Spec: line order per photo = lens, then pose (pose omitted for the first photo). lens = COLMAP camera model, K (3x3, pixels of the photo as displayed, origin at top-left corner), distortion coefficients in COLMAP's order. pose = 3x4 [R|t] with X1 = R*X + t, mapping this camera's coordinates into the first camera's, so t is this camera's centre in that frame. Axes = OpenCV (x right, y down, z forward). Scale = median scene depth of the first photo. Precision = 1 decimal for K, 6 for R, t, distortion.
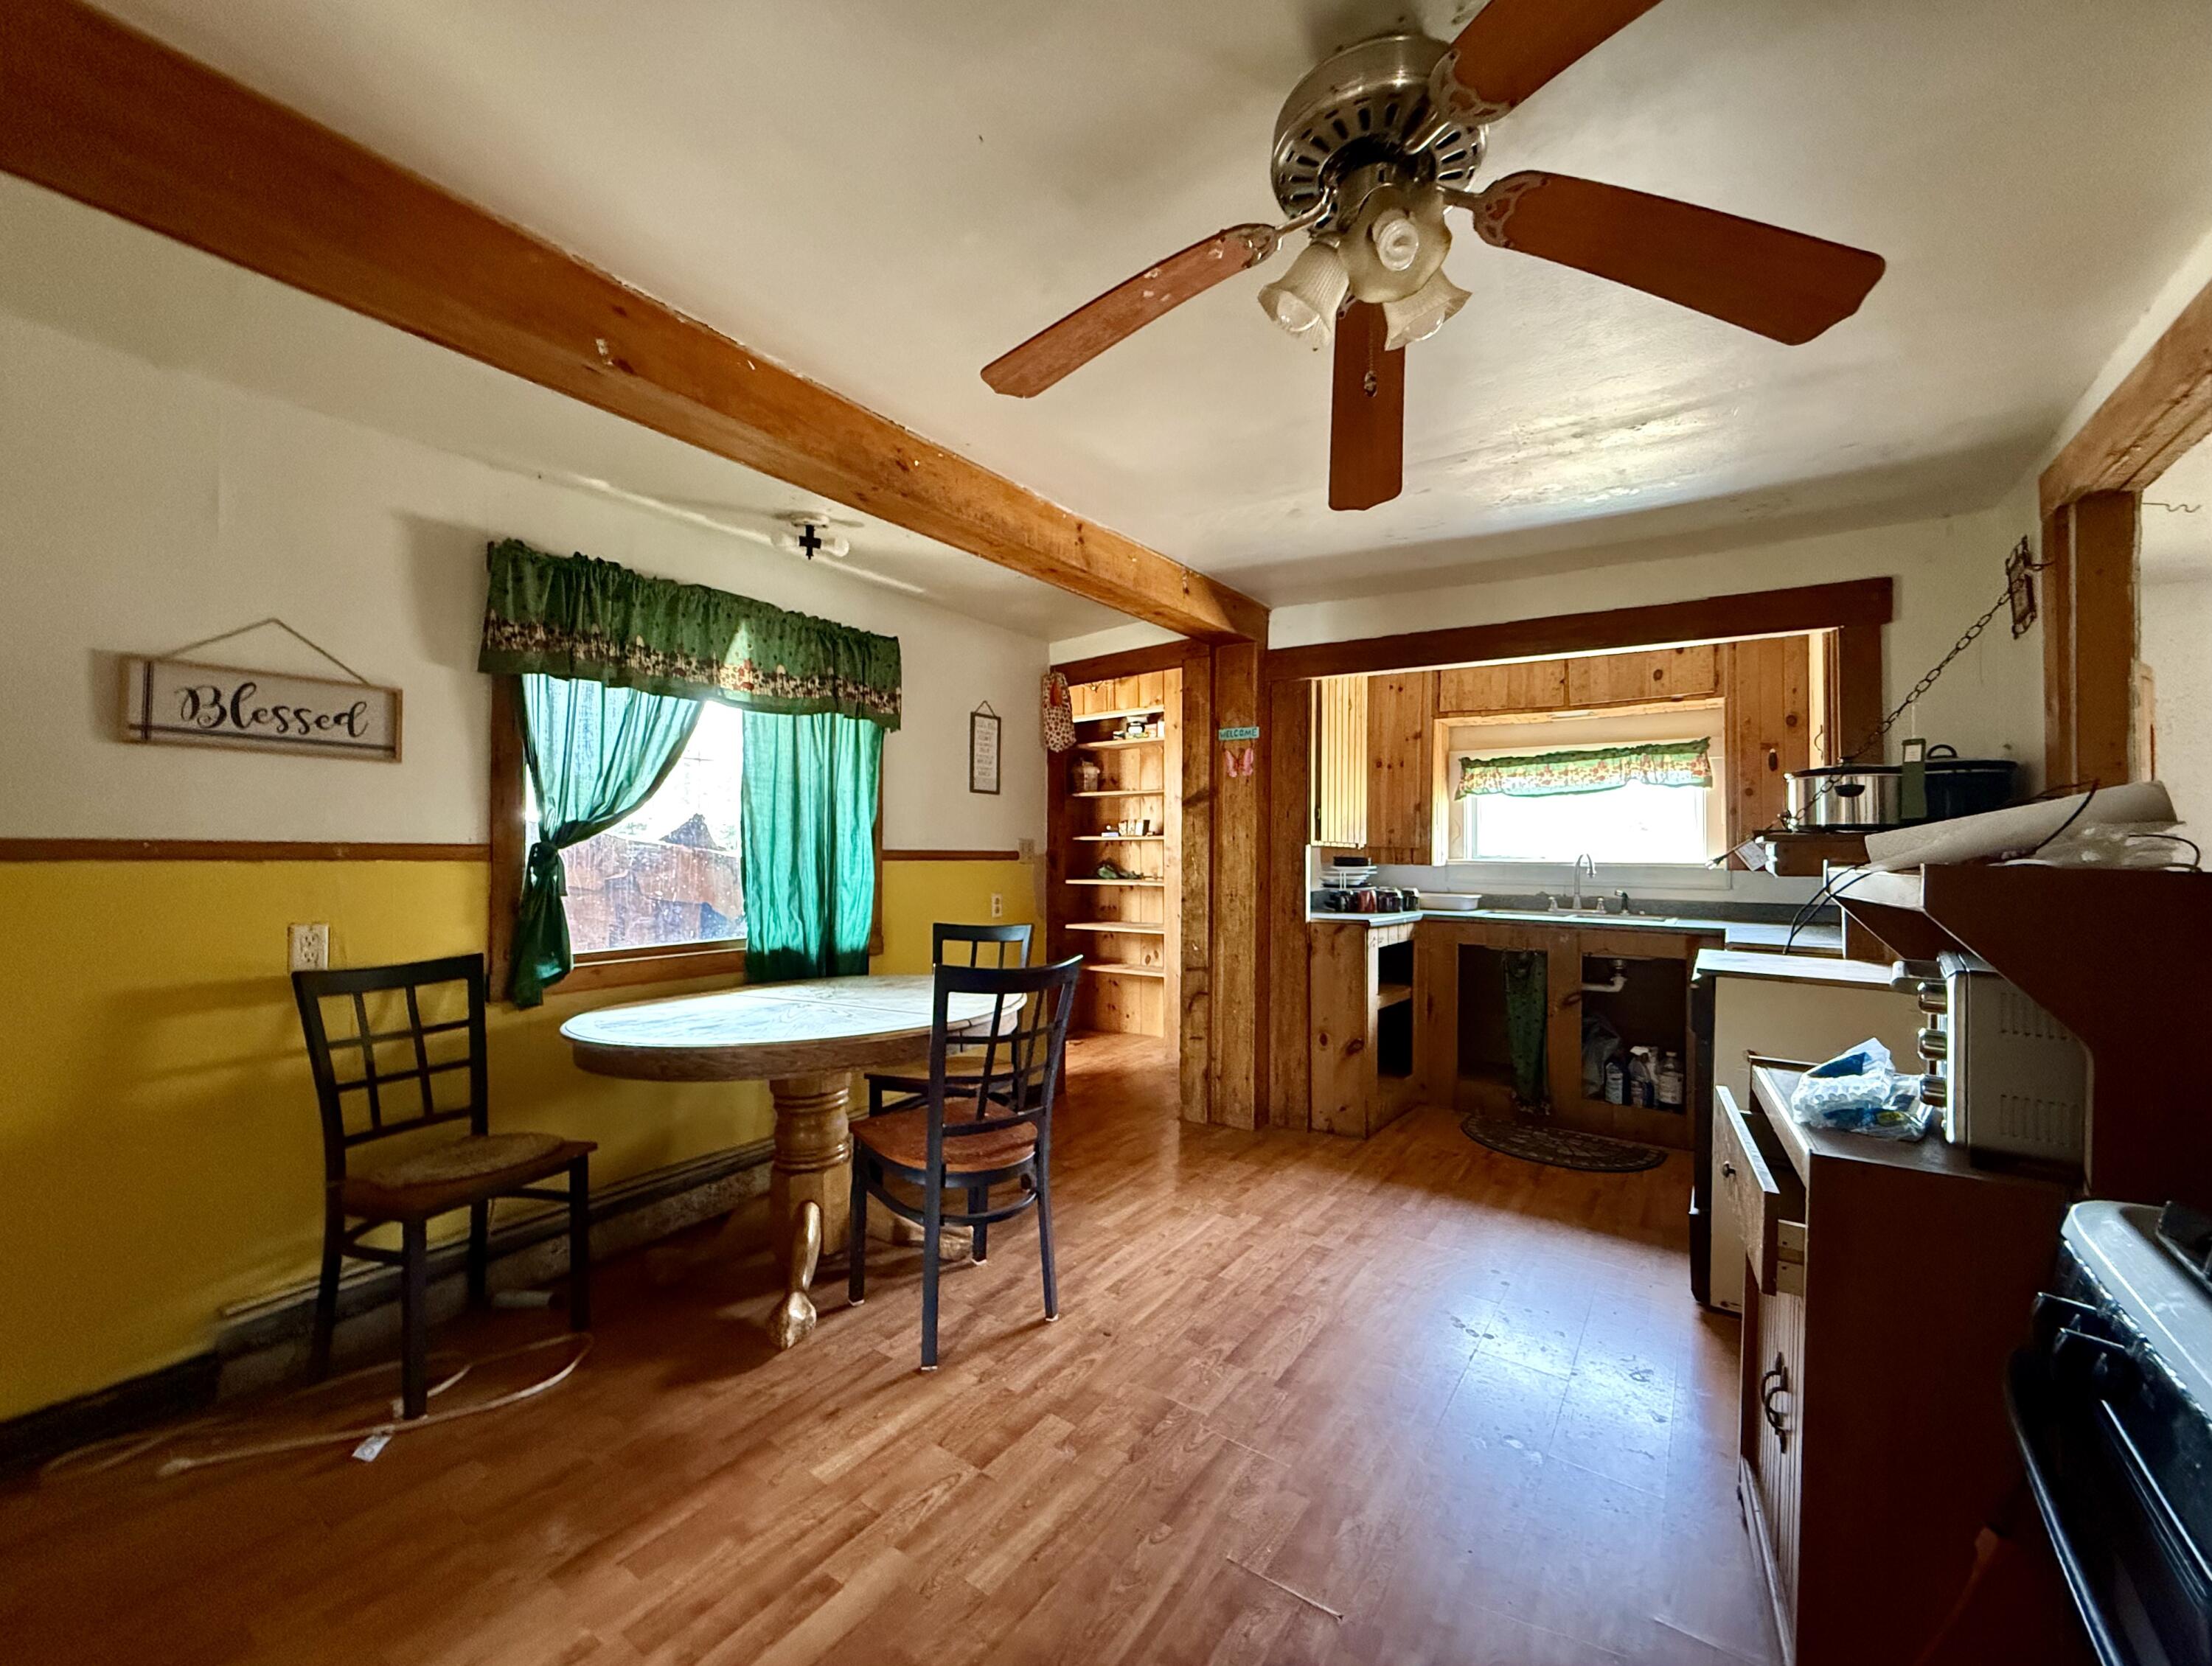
lens RADIAL K [[890.8, 0, 1096.9], [0, 890.8, 843.0], [0, 0, 1]] dist [0.002488, 0.000179]
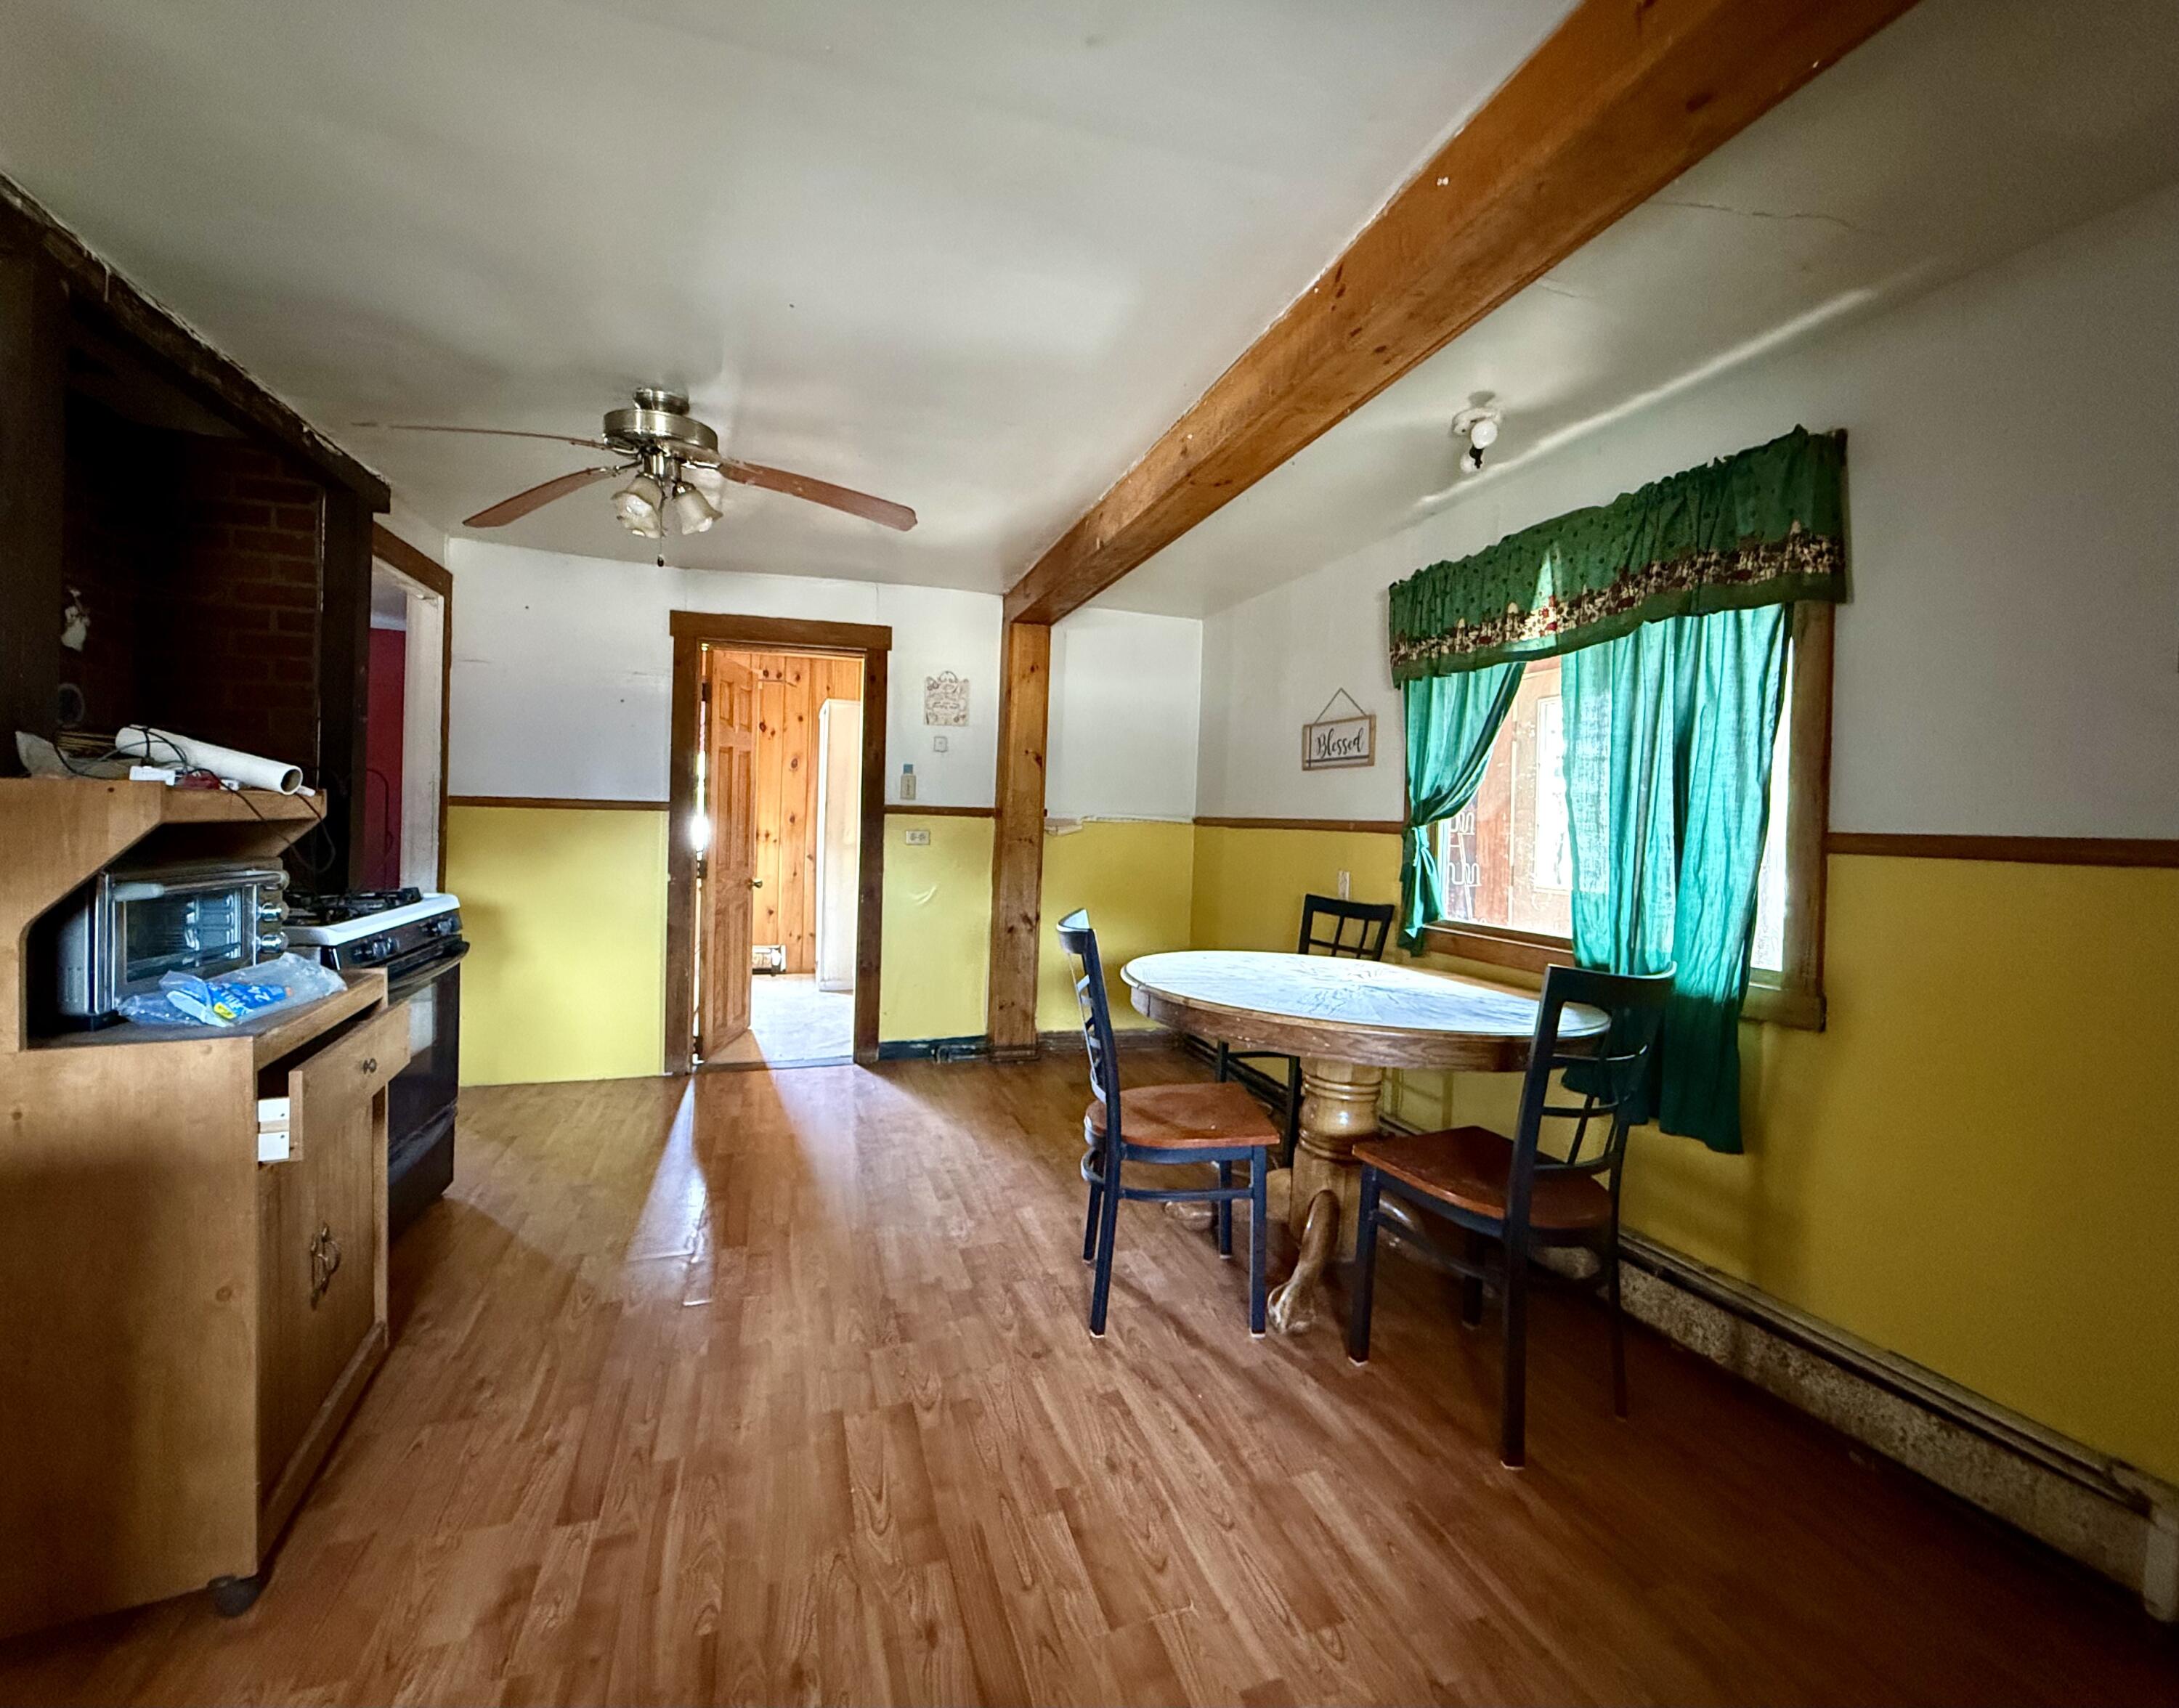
lens RADIAL K [[920.0, 0, 1088.2], [0, 920.0, 826.6], [0, 0, 1]] dist [-0.000280, -0.000078]
pose [[-0.593645, -0.019345, -0.804495, 0.421949], [-0.026728, 0.999633, -0.004314, 0.017407], [0.804283, 0.018941, -0.593944, 0.915267]]
